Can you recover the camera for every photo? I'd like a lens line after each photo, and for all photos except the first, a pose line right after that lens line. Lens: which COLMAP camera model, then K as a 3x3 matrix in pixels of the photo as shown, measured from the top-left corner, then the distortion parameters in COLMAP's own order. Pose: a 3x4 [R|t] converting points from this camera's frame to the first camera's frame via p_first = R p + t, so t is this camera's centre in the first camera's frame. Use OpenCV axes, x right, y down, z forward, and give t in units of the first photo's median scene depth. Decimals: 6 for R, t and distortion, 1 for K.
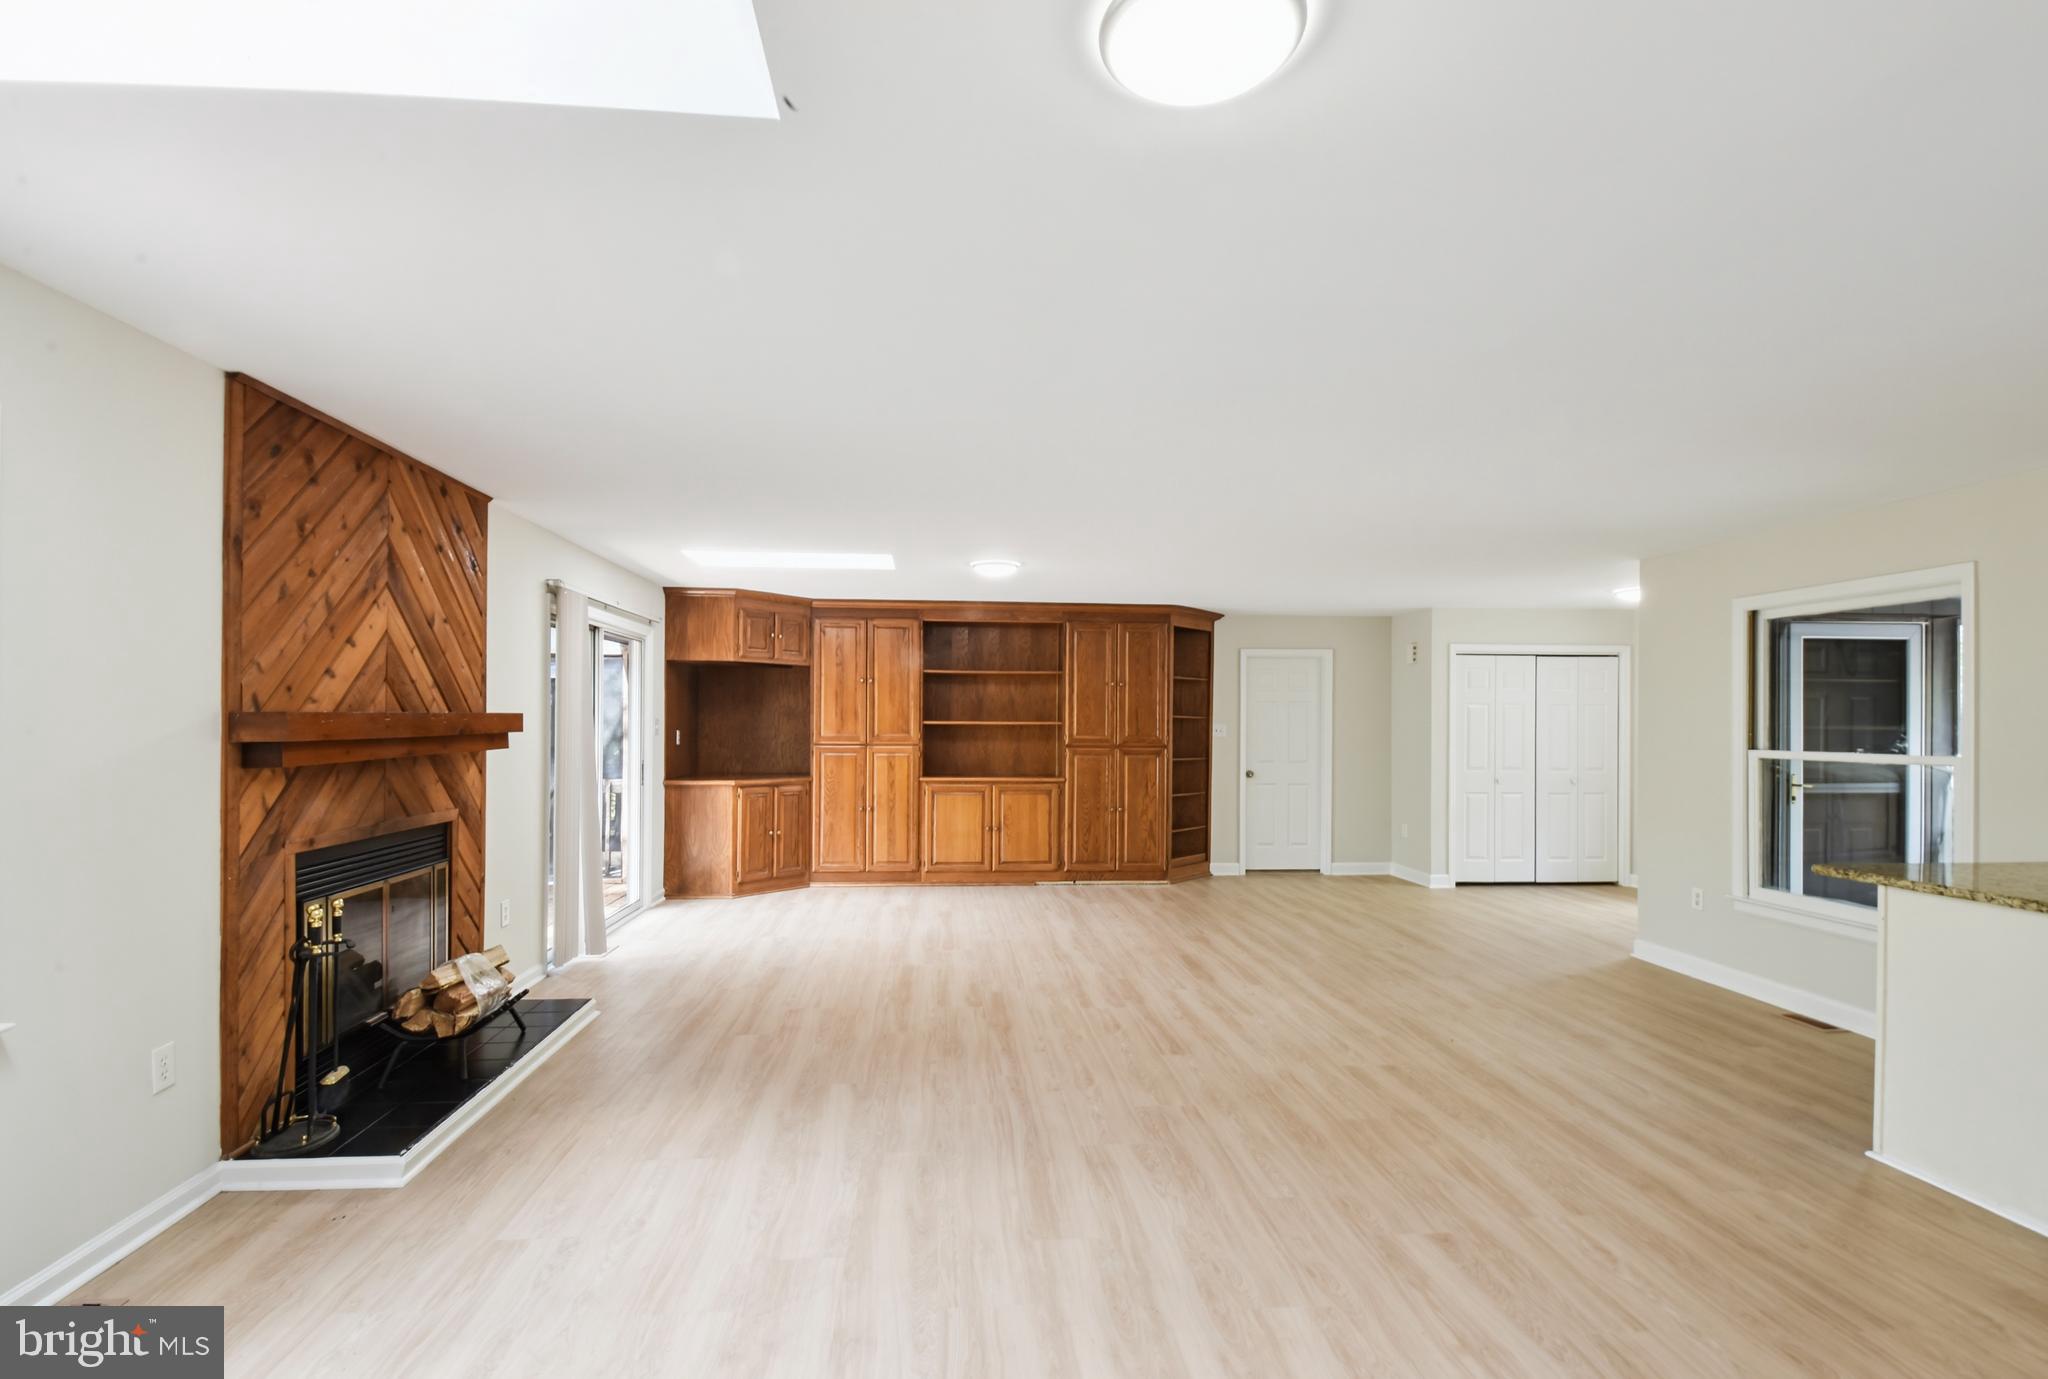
lens RADIAL K [[949.4, 0, 1009.7], [0, 949.4, 720.1], [0, 0, 1]] dist [0.046097, -0.036367]
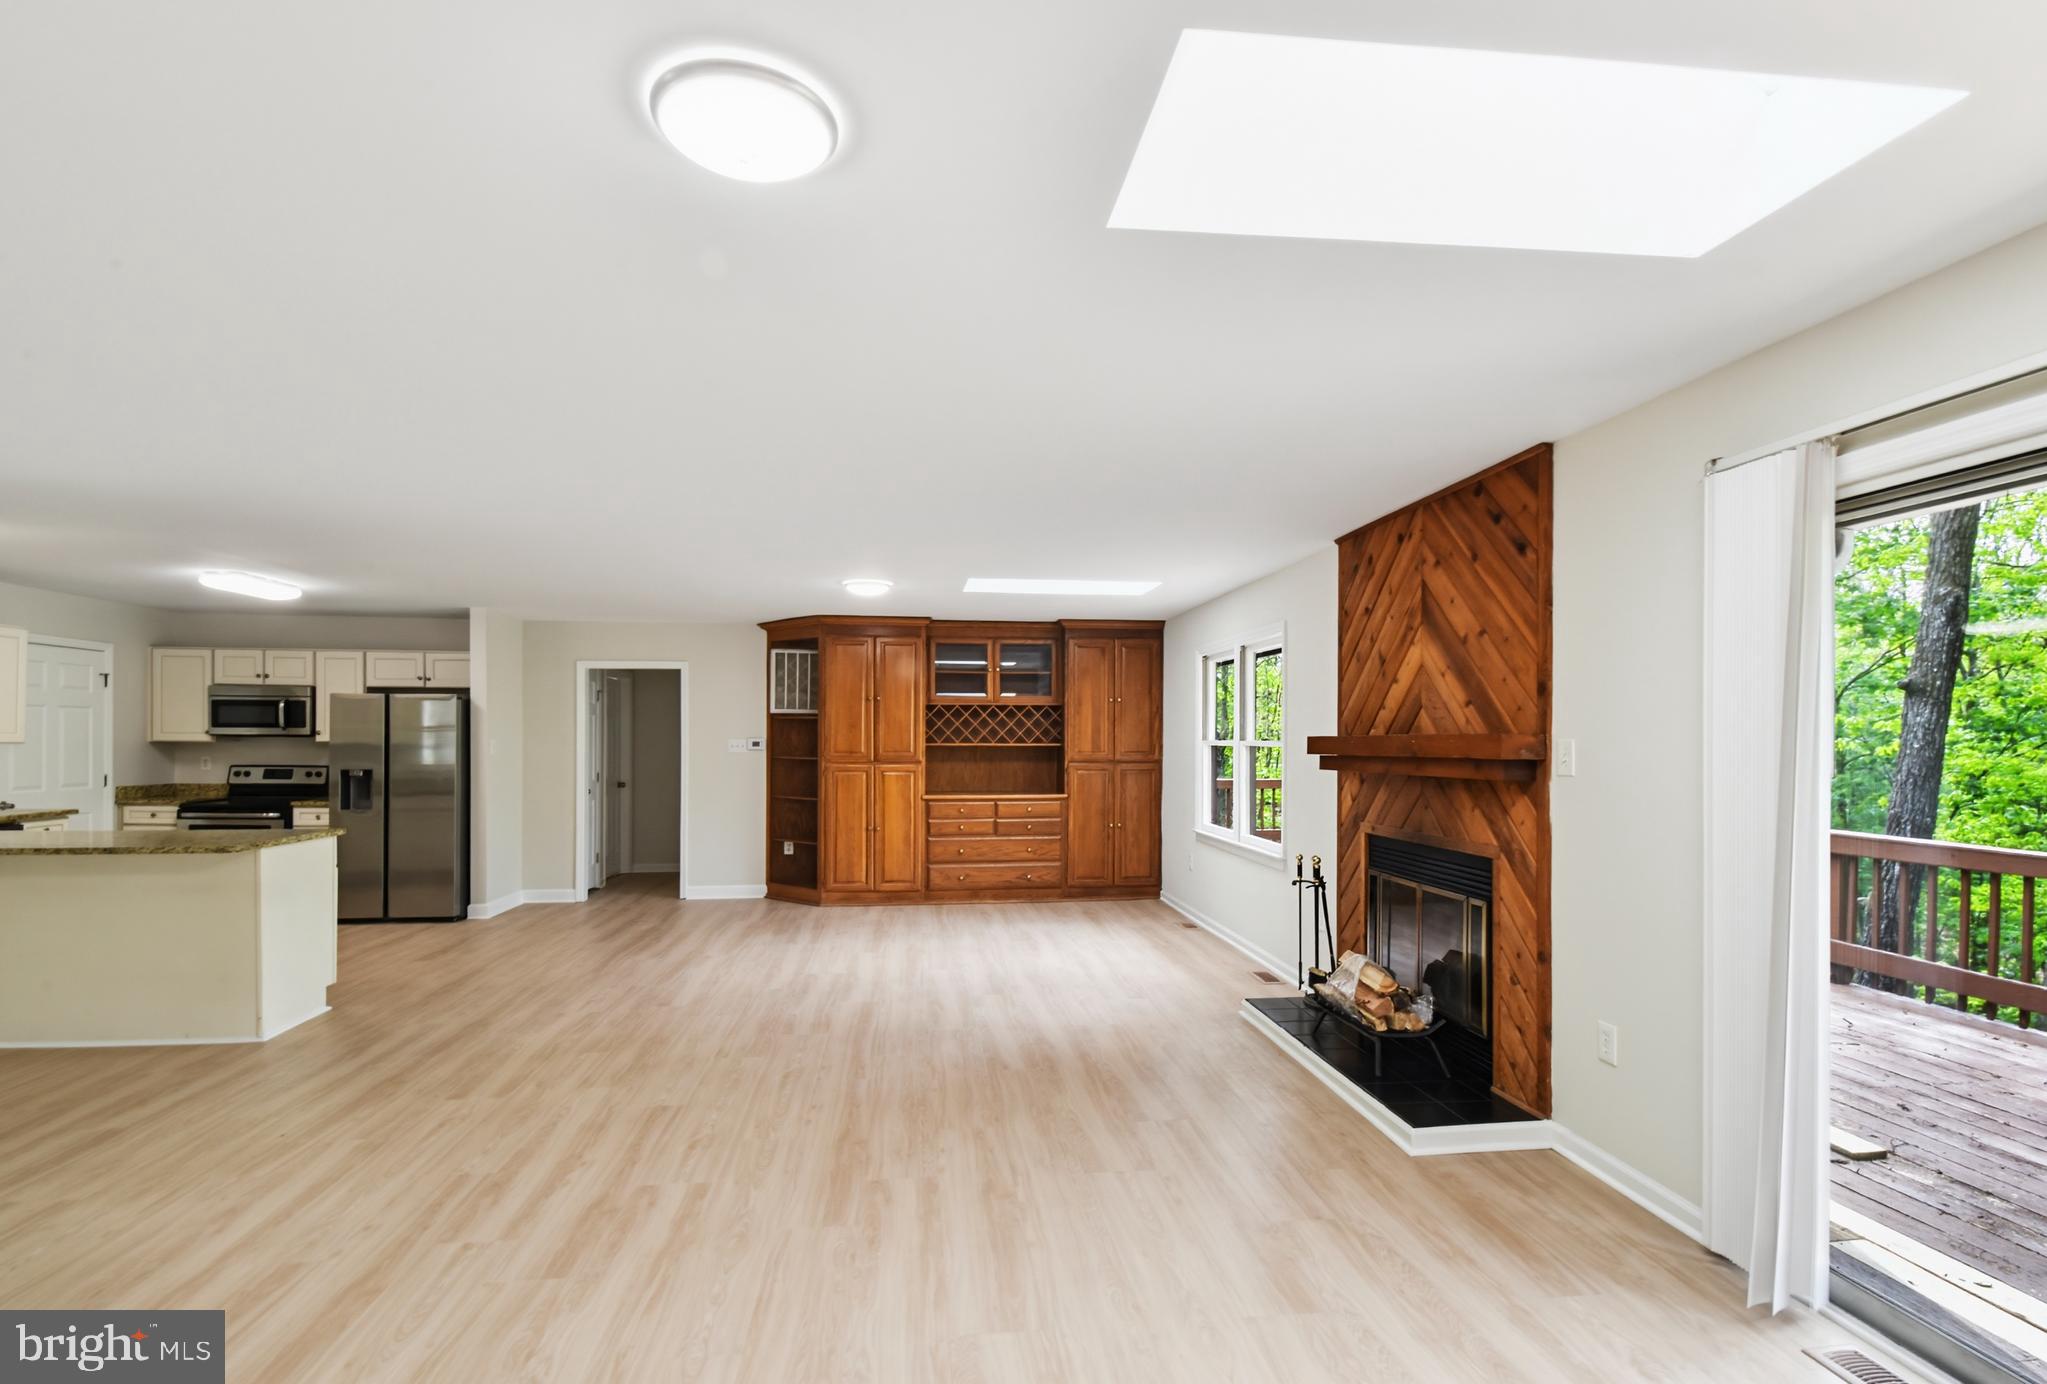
lens RADIAL K [[970.7, 0, 1016.8], [0, 970.7, 743.6], [0, 0, 1]] dist [0.040311, -0.023812]
pose [[-0.999412, -0.008026, -0.033333, -0.119028], [-0.008184, 0.999956, 0.004599, 0.000384], [0.033294, 0.004869, -0.999434, 1.876023]]
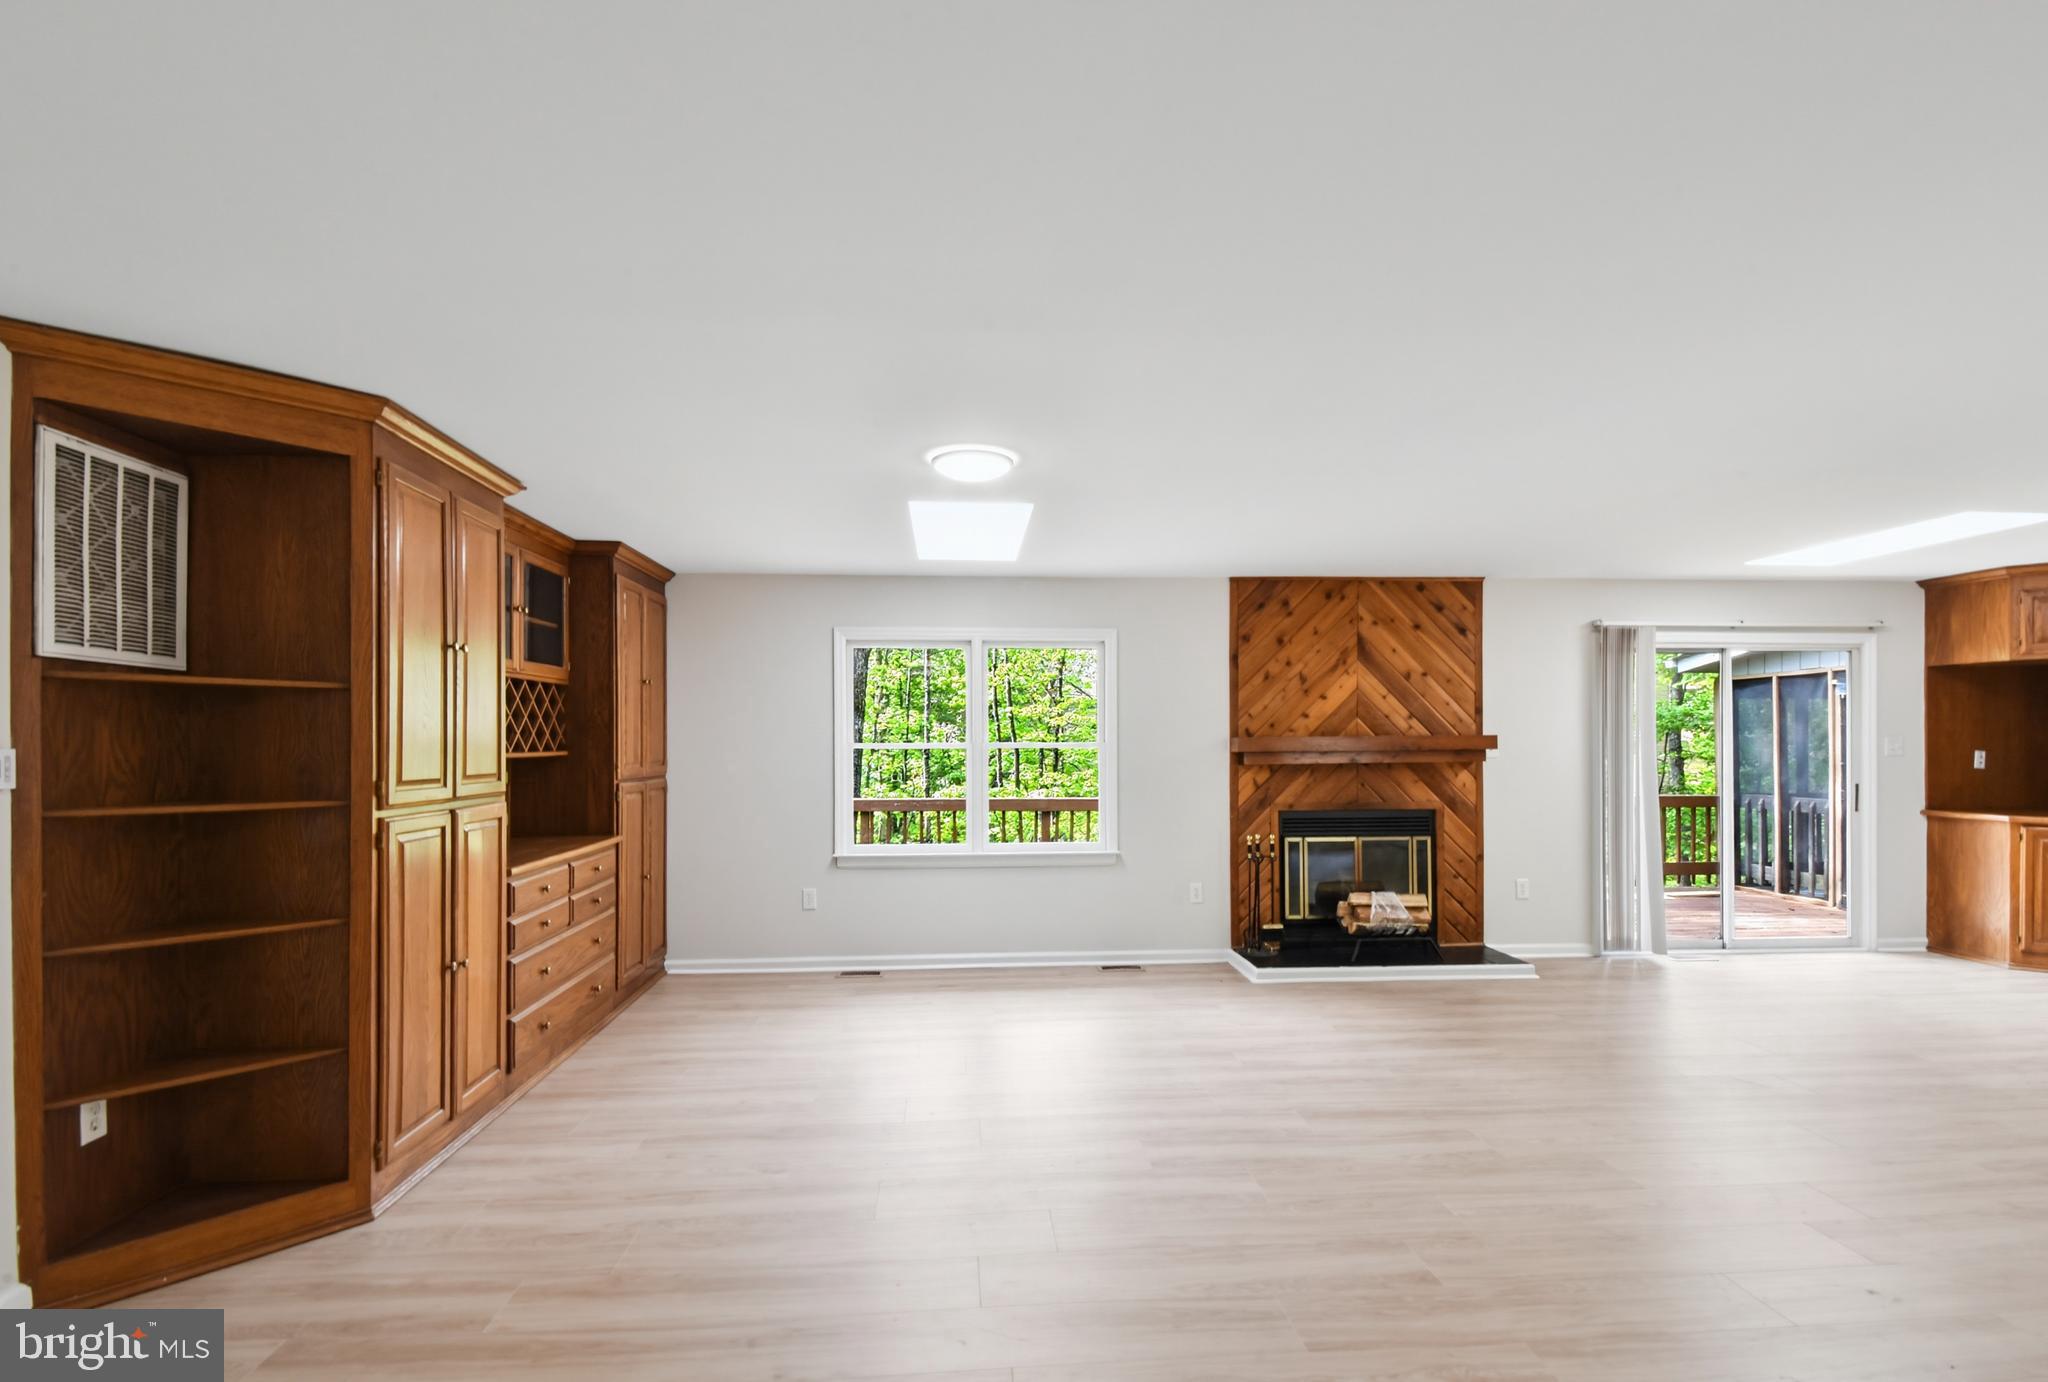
lens RADIAL K [[950.4, 0, 1020.9], [0, 950.4, 742.0], [0, 0, 1]] dist [0.022070, -0.010939]
pose [[-0.012127, -0.003851, -0.999919, 0.887186], [0.004900, 0.999980, -0.003911, 0.004928], [0.999914, -0.004947, -0.012107, 0.385180]]
